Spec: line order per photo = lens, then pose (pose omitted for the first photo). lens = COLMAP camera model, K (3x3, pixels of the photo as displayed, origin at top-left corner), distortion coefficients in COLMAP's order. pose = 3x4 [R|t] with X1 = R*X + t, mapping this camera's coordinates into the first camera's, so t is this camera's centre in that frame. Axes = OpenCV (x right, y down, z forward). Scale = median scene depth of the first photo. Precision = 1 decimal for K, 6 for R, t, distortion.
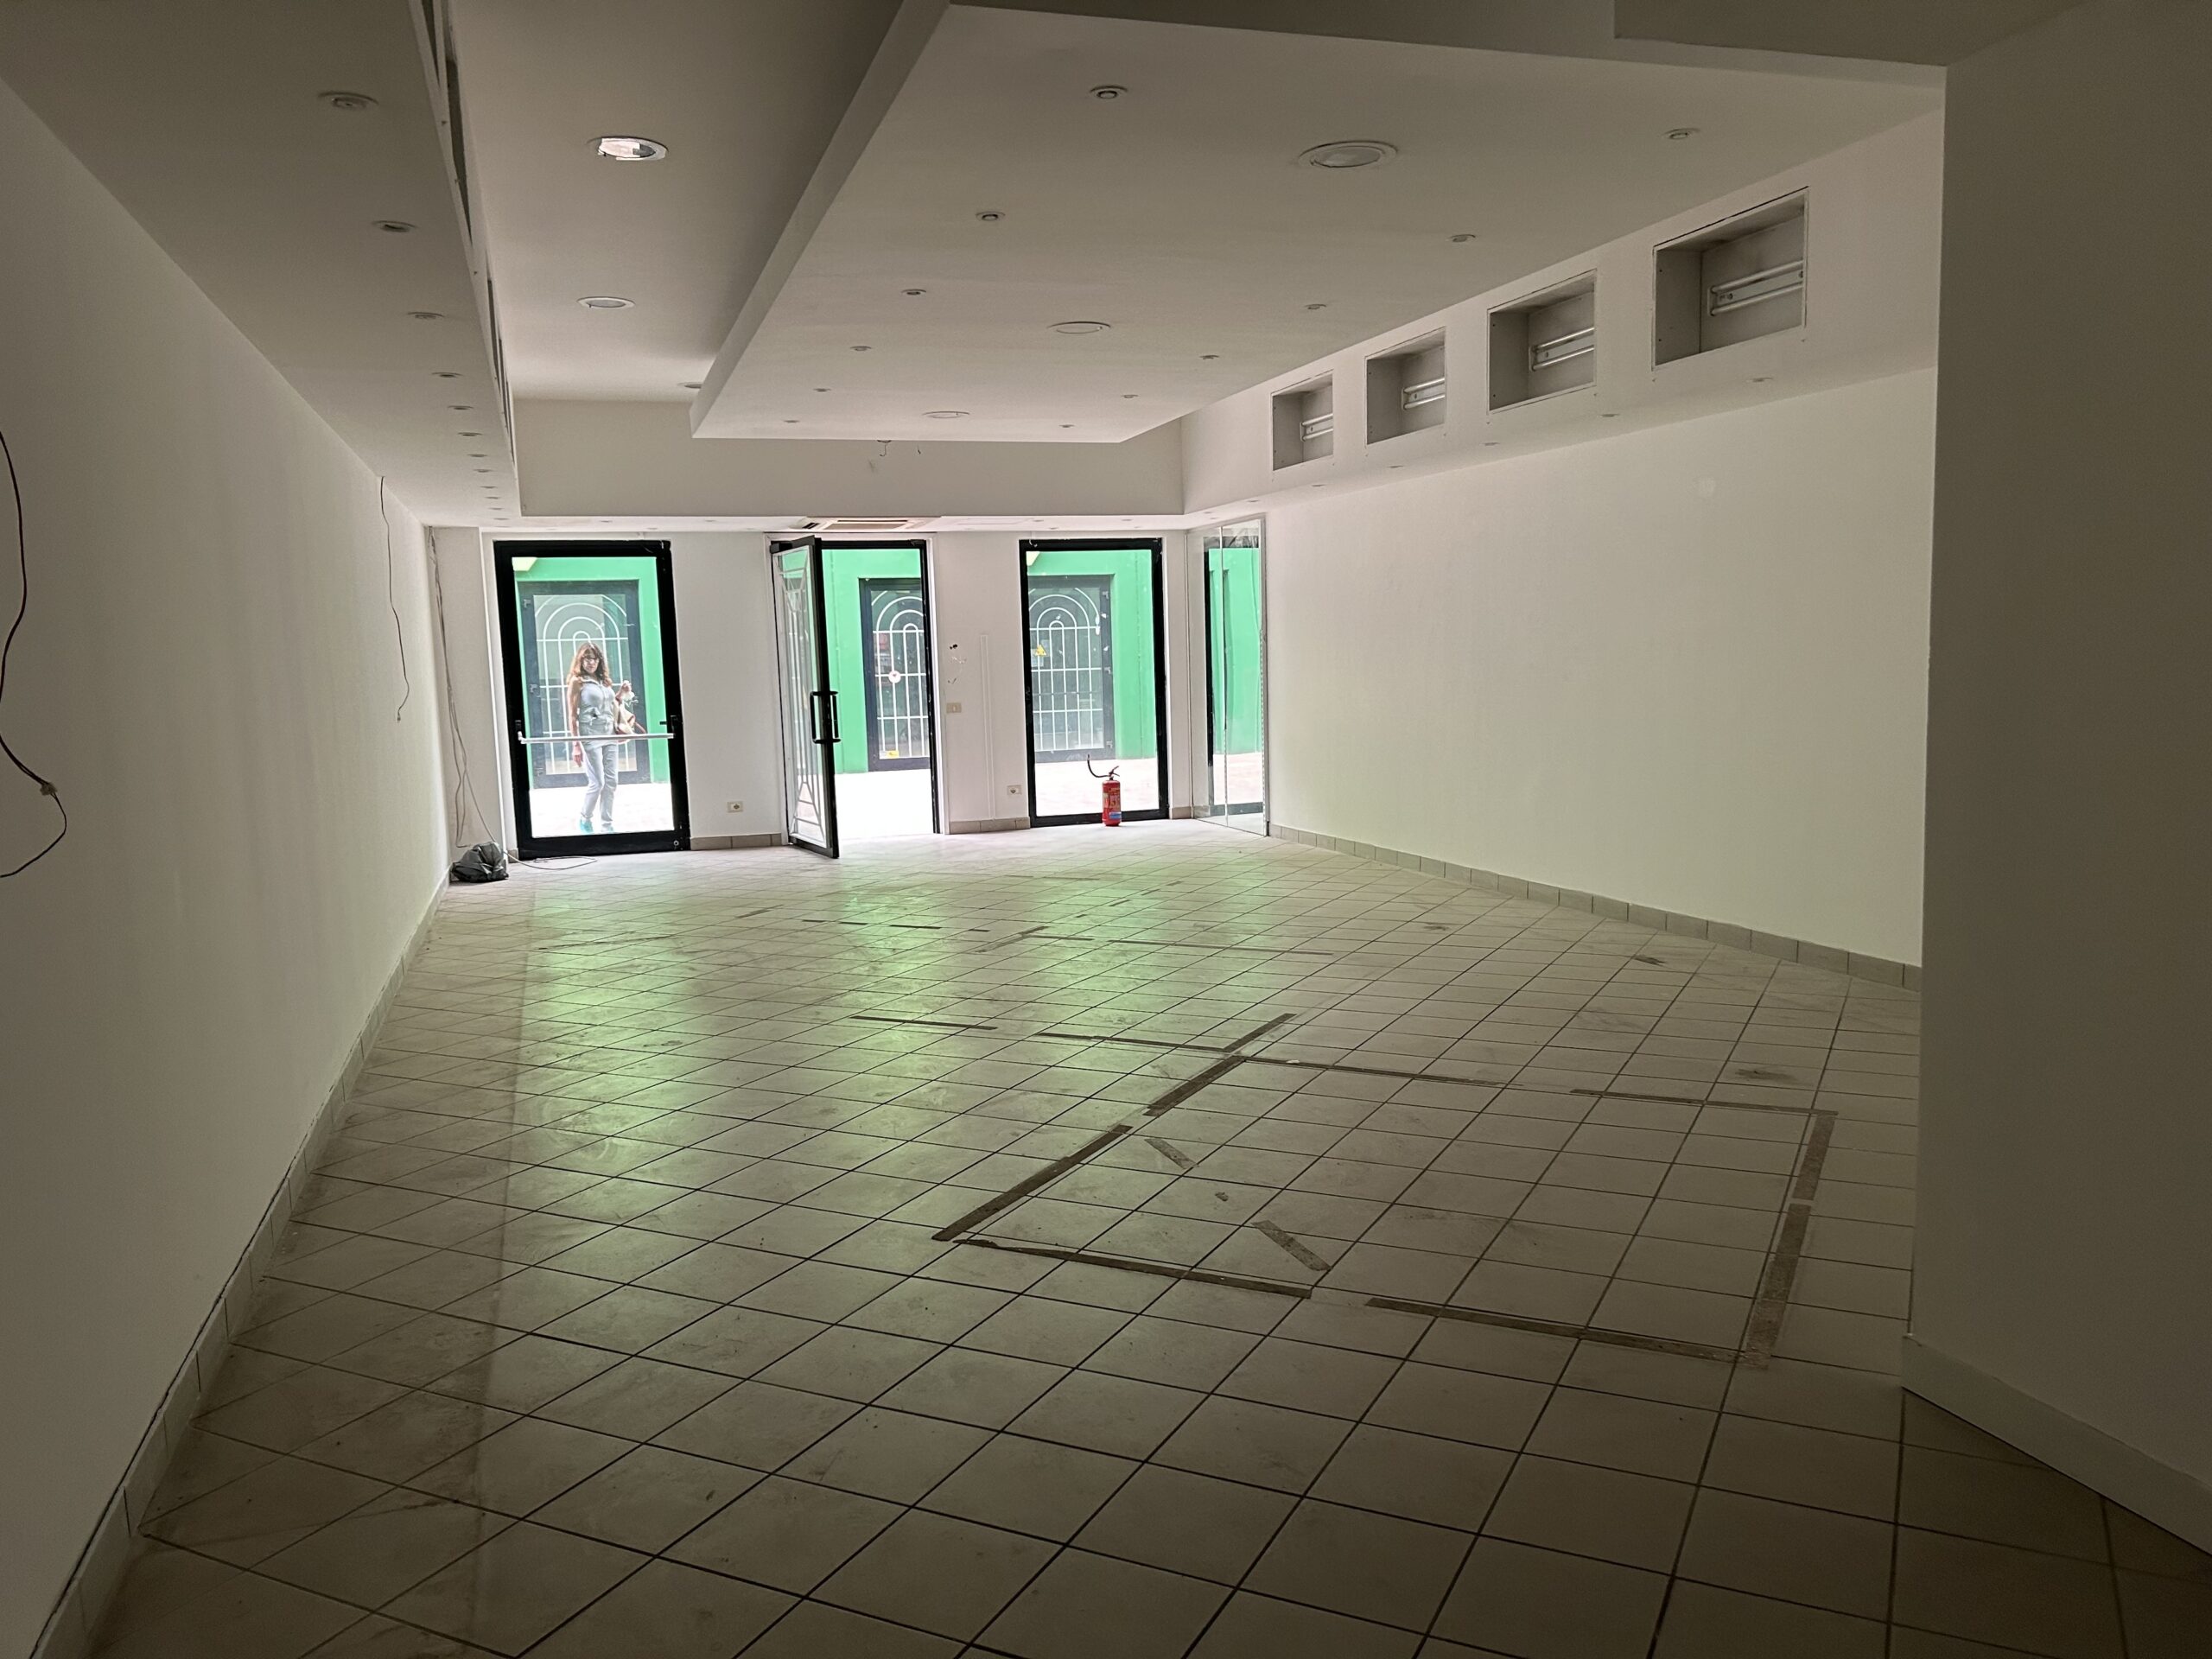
lens RADIAL K [[1638.7, 0, 1118.3], [0, 1638.7, 834.2], [0, 0, 1]] dist [0.121237, -0.191864]
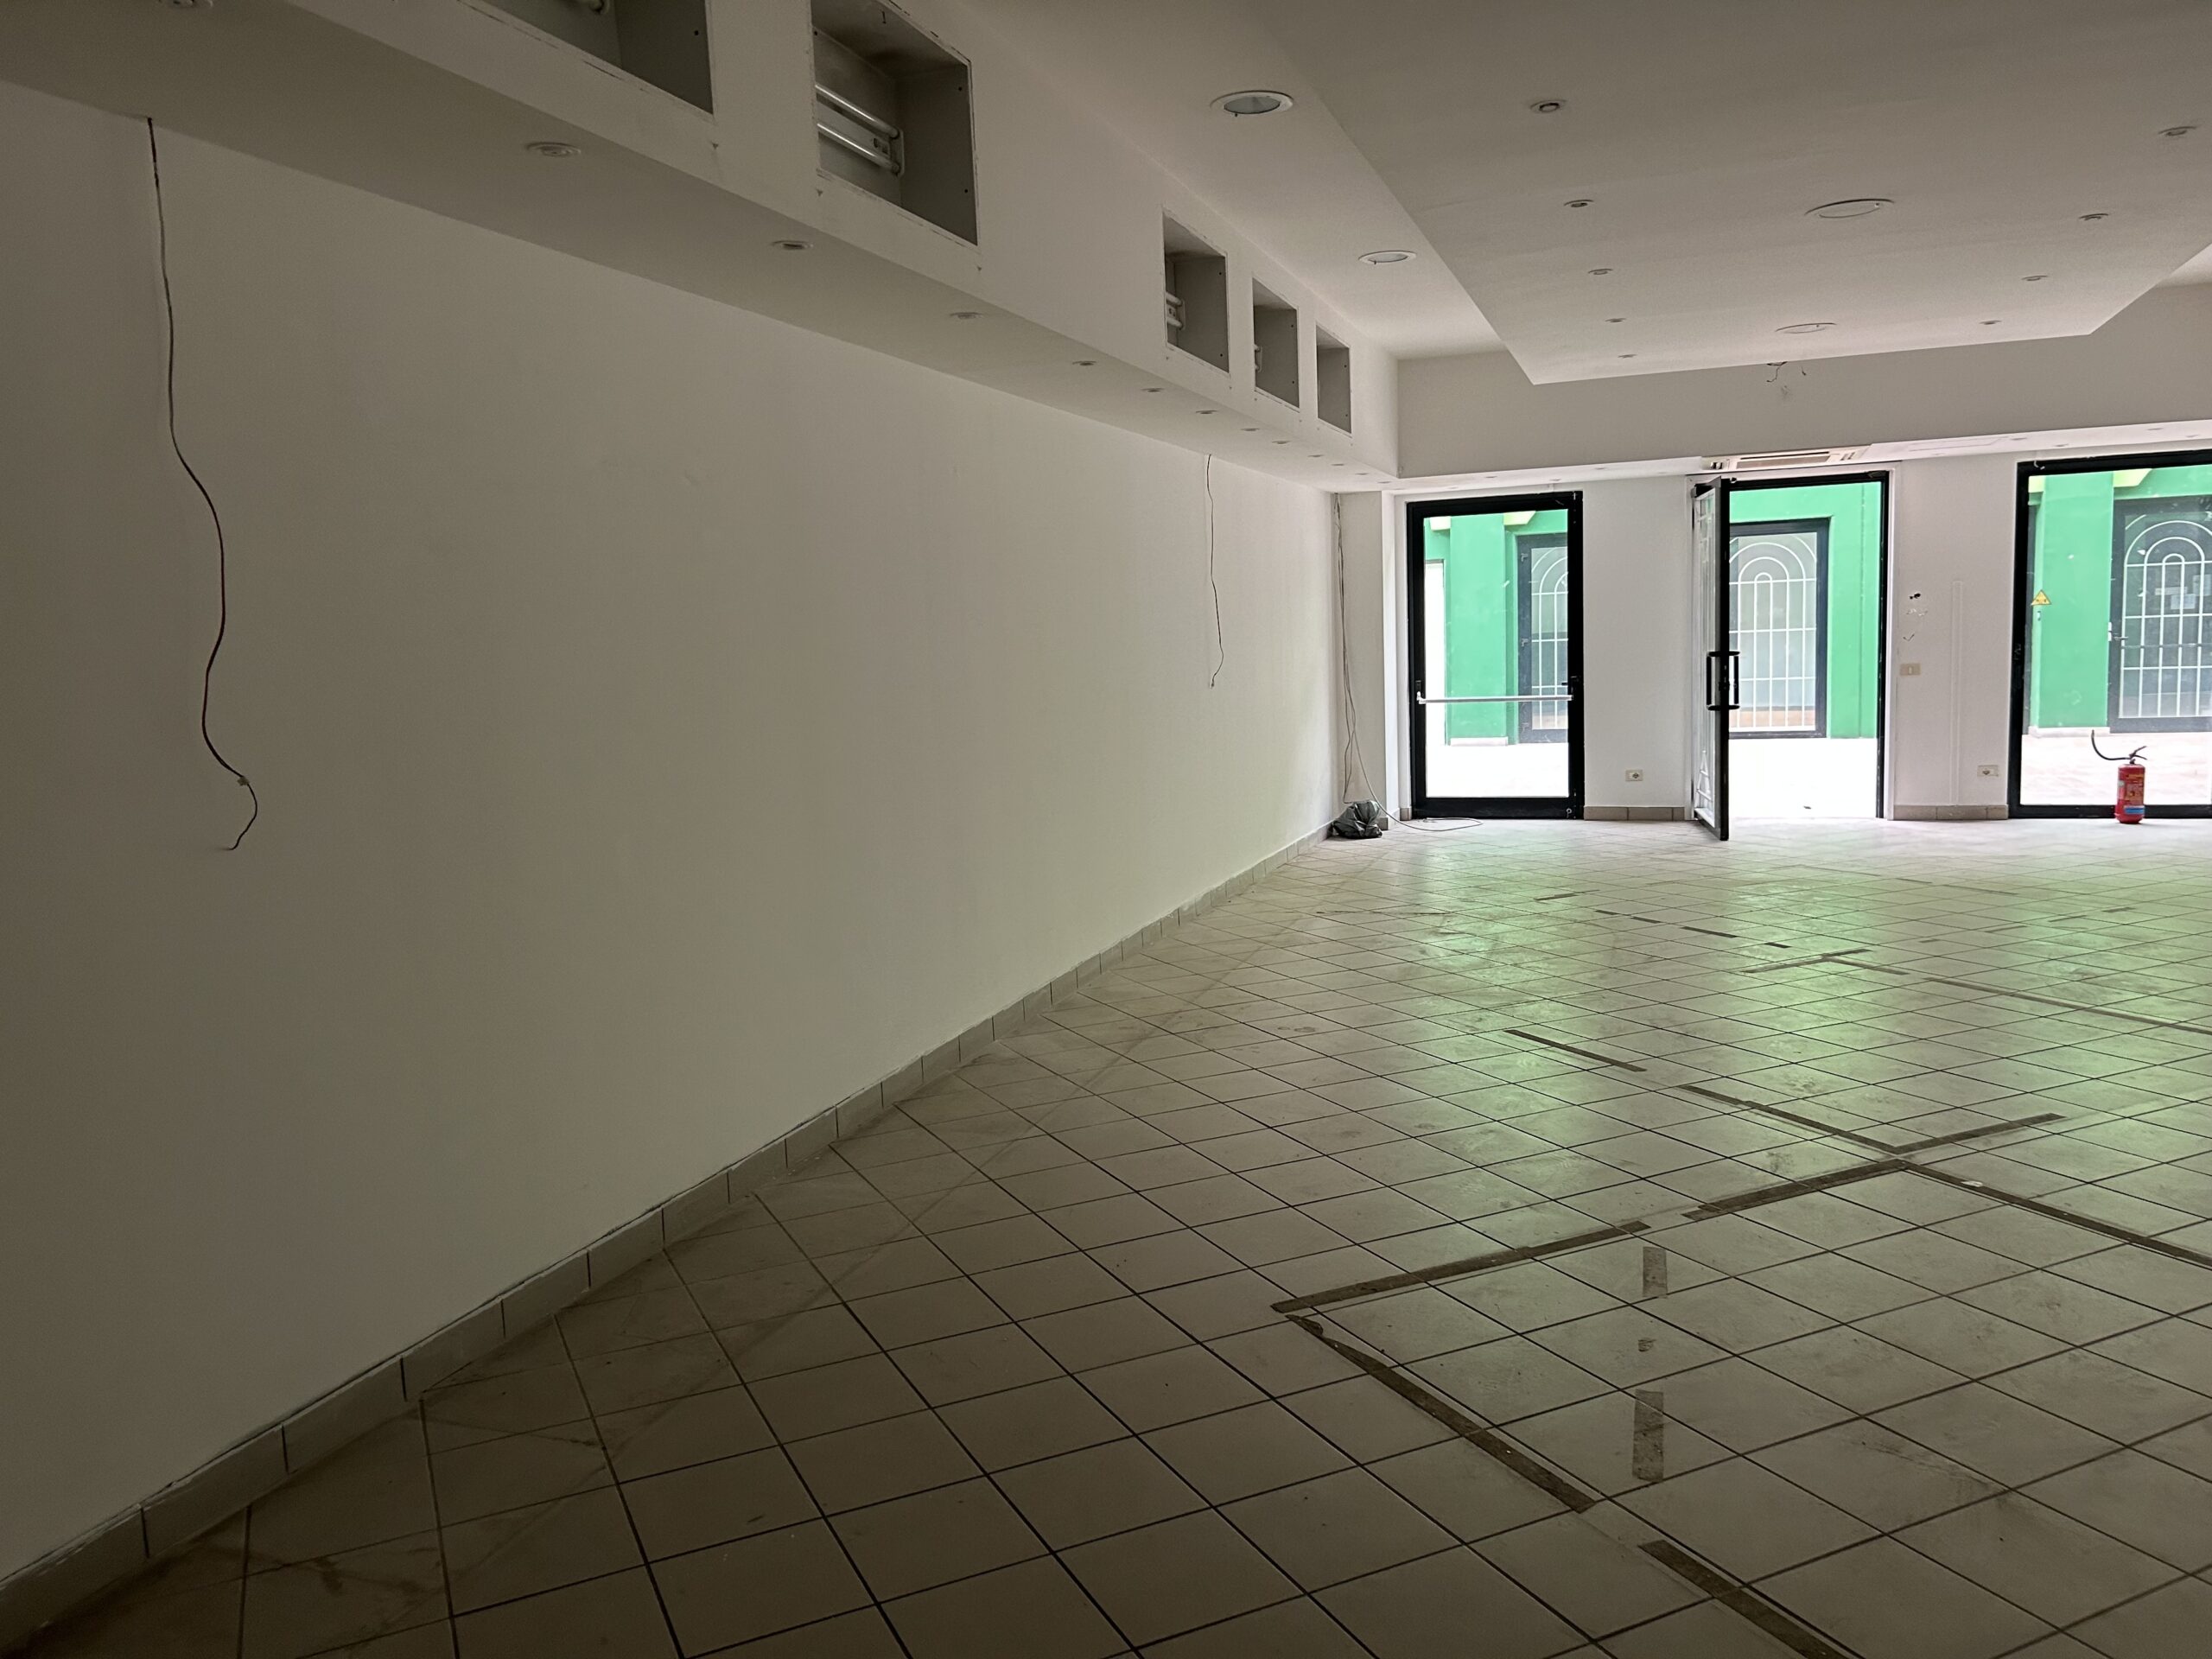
lens RADIAL K [[1672.1, 0, 1106.0], [0, 1672.1, 829.5], [0, 0, 1]] dist [0.008837, -0.001008]
pose [[0.783885, 0.070937, -0.616841, 0.123494], [-0.052647, 0.997468, 0.047805, -0.016773], [0.618670, -0.004999, 0.785635, 0.085057]]
